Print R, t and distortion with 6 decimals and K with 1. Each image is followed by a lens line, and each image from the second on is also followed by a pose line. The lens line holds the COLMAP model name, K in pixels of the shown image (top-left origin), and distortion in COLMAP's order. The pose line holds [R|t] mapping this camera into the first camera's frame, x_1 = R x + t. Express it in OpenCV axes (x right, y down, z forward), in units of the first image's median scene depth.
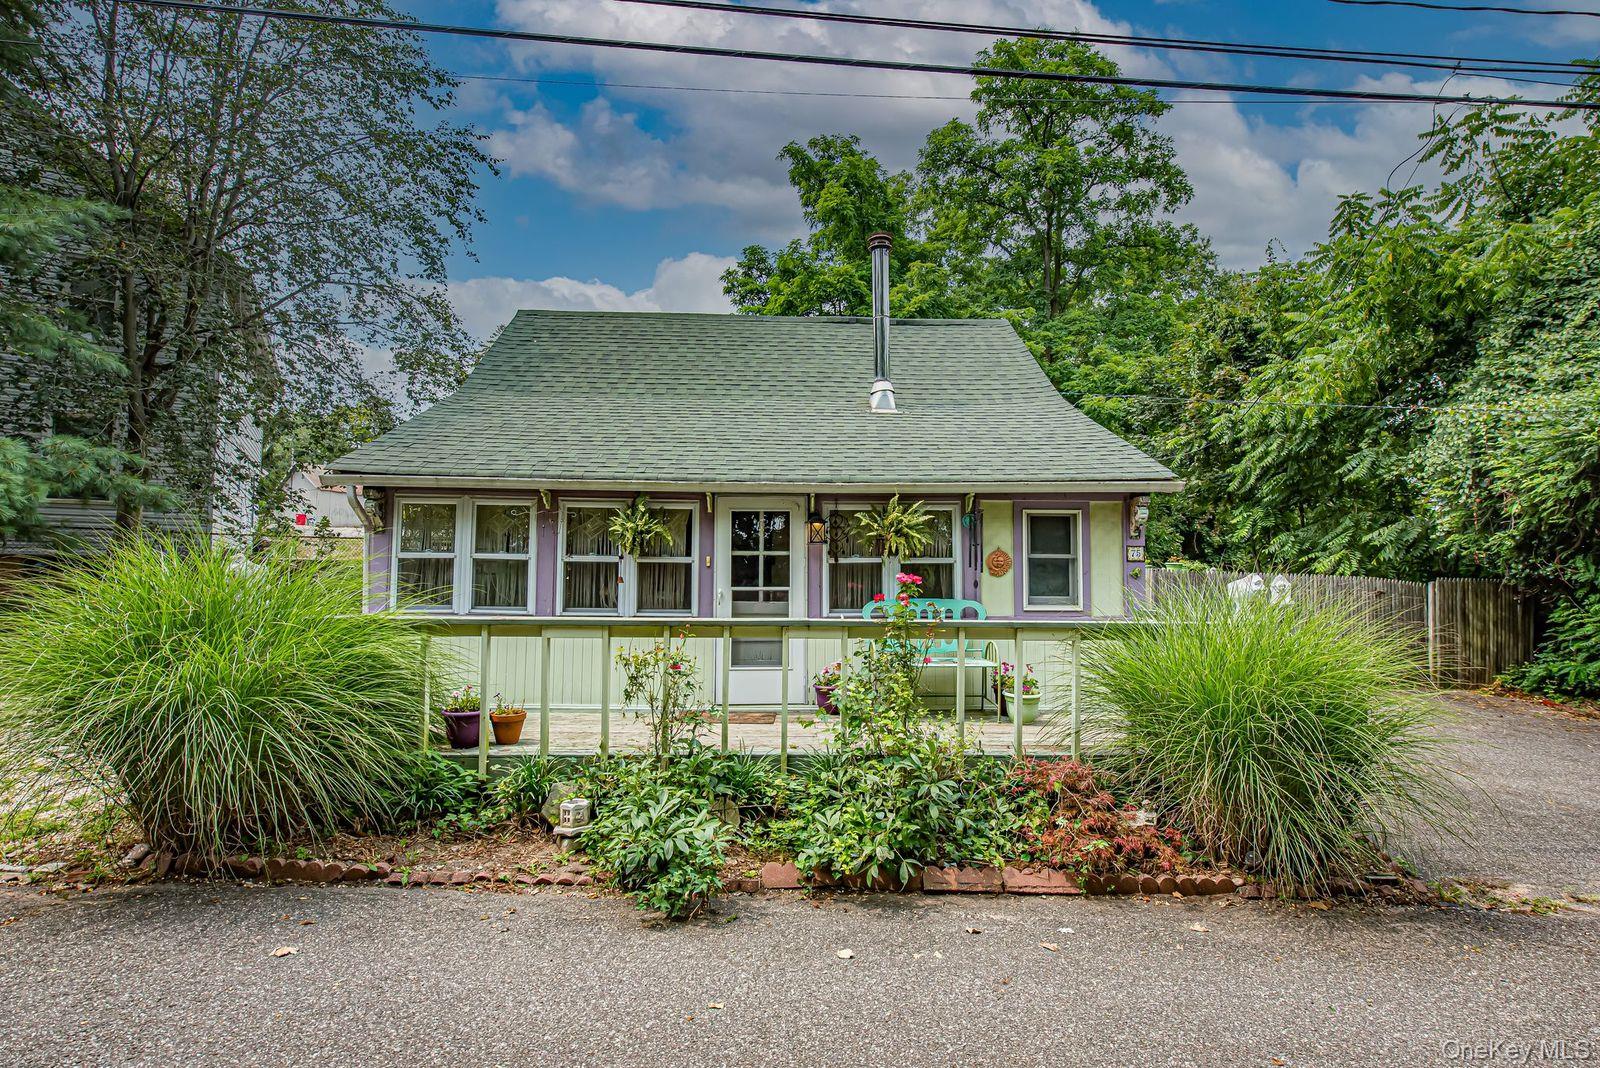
lens RADIAL K [[749.7, 0, 798.0], [0, 749.7, 540.0], [0, 0, 1]] dist [0.001717, -0.000246]
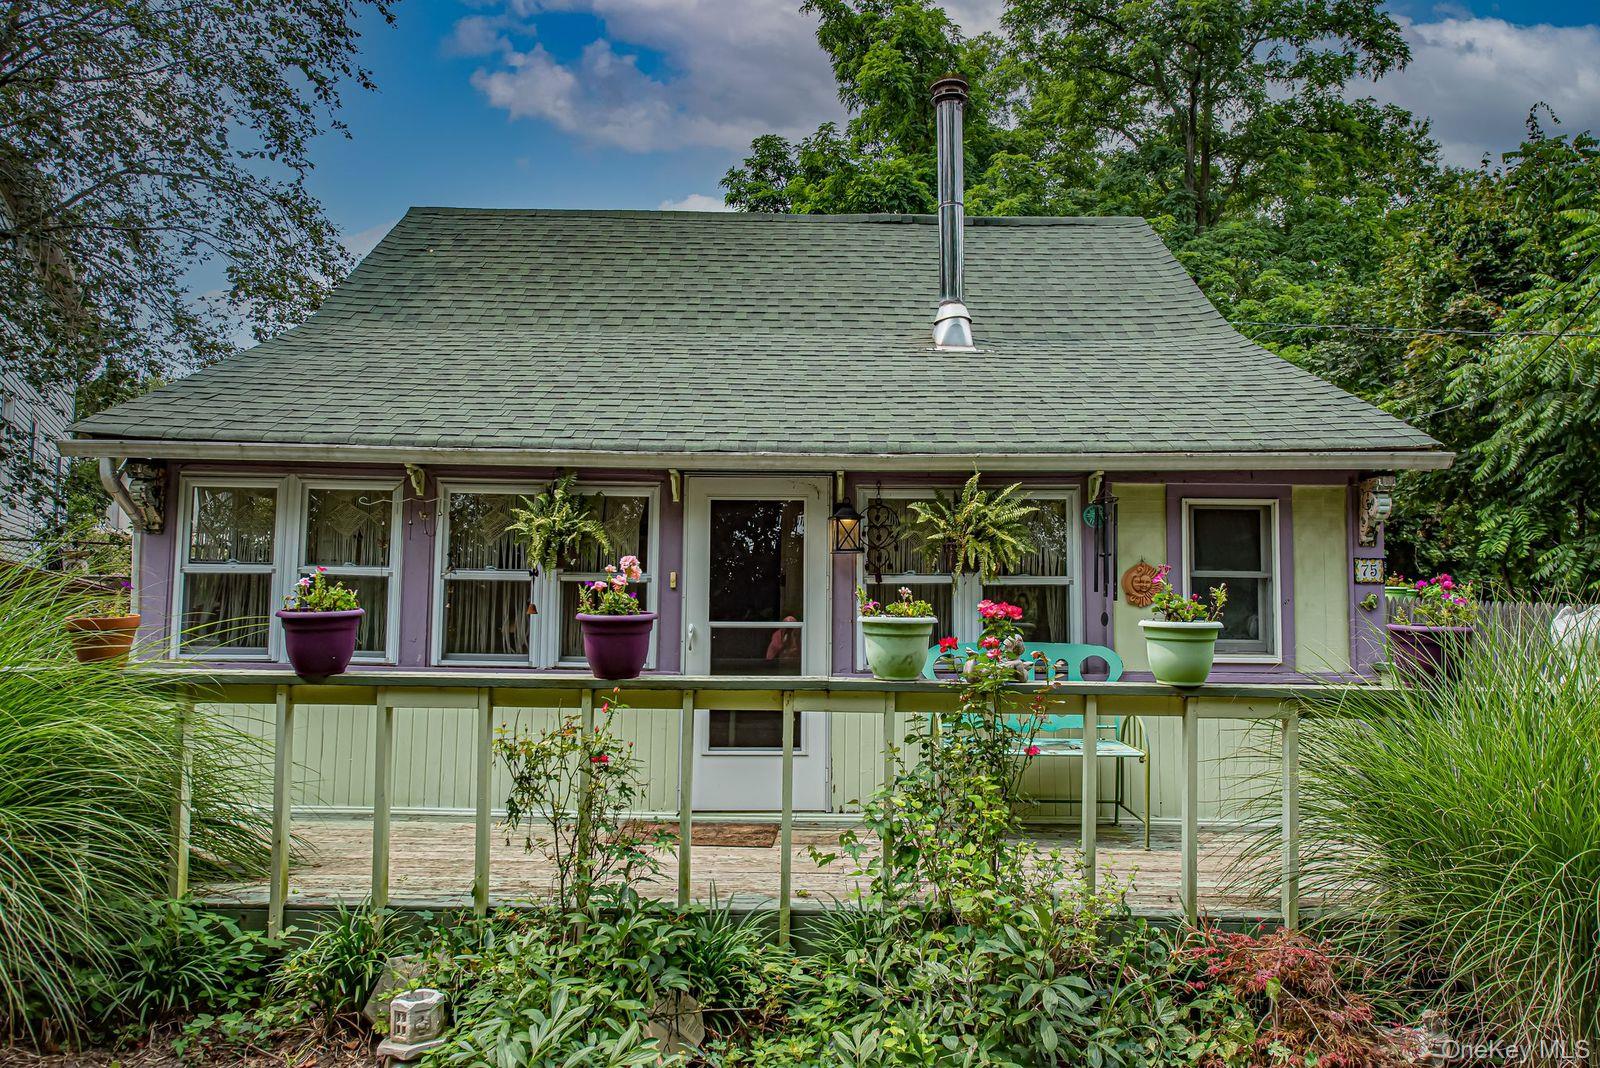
lens RADIAL K [[1035.4, 0, 798.2], [0, 1035.4, 538.2], [0, 0, 1]] dist [0.002654, 0.000922]
pose [[0.999429, 0.003194, -0.033645, 0.013514], [-0.003694, 0.999883, -0.014816, 0.005835], [0.033594, 0.014932, 0.999324, 0.141750]]
